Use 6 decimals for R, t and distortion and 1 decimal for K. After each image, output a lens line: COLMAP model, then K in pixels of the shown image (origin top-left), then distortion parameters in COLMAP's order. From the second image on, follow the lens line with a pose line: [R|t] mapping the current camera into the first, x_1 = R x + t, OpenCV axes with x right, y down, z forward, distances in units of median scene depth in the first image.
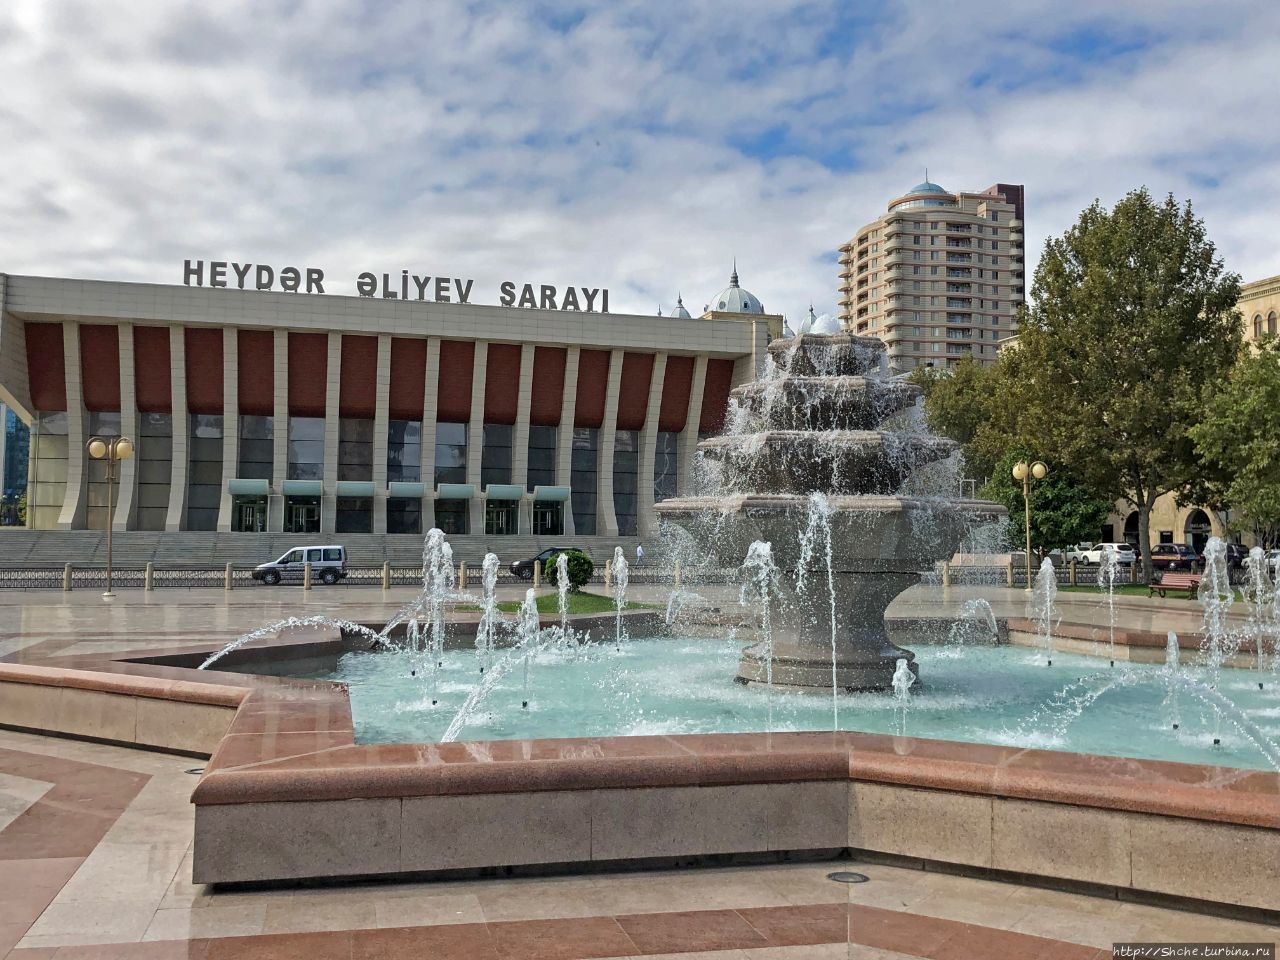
lens RADIAL K [[1229.5, 0, 640.0], [0, 1229.5, 480.0], [0, 0, 1]] dist [-0.052914, -0.004013]
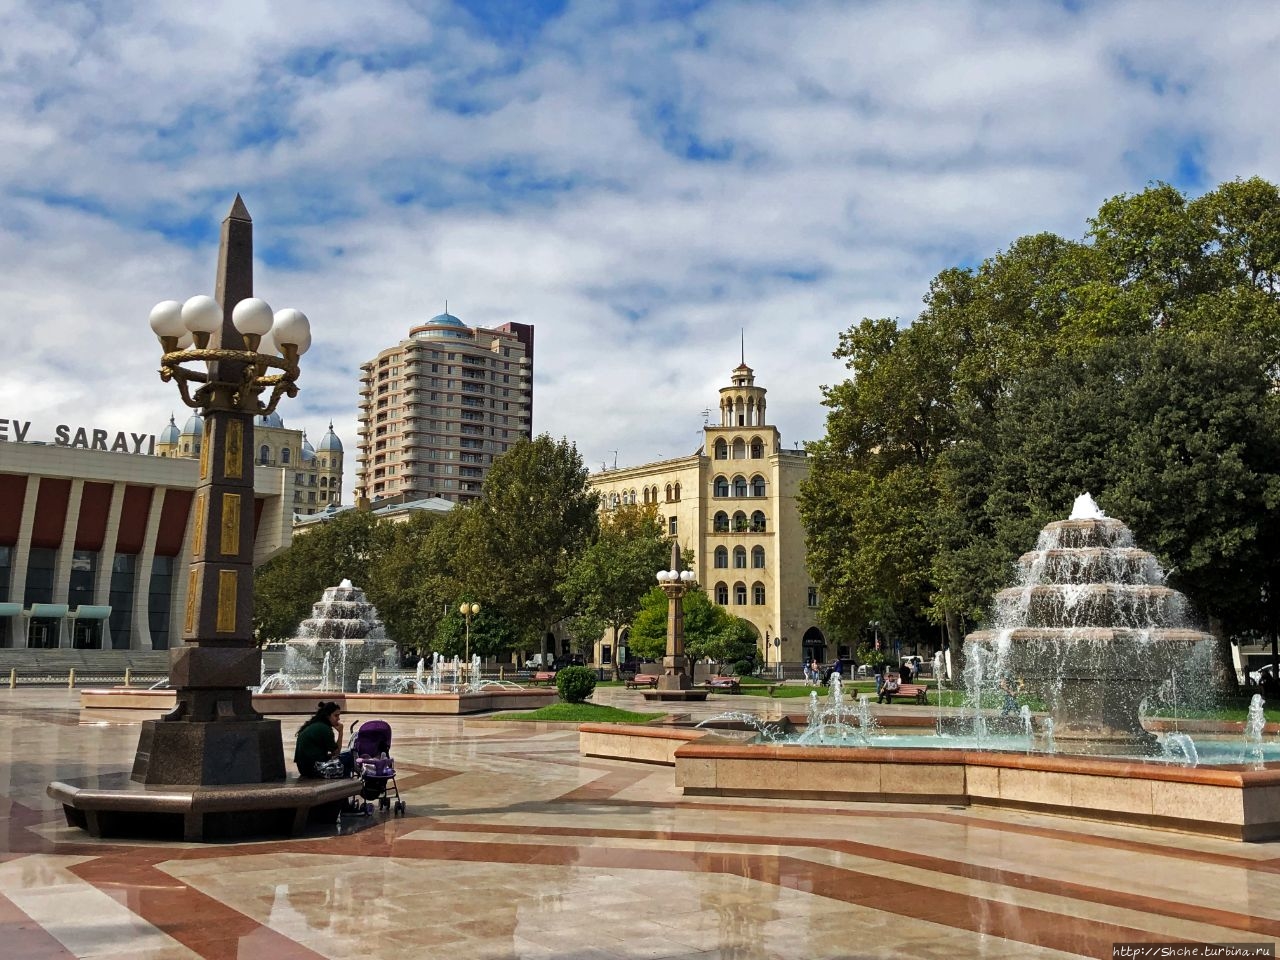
lens RADIAL K [[1337.1, 0, 637.4], [0, 1337.1, 461.7], [0, 0, 1]] dist [0.072999, -0.235157]
pose [[0.932704, 0.048235, 0.357403, -0.052068], [-0.014772, 0.995294, -0.095773, -0.015366], [-0.360340, 0.084048, 0.929027, -0.329224]]
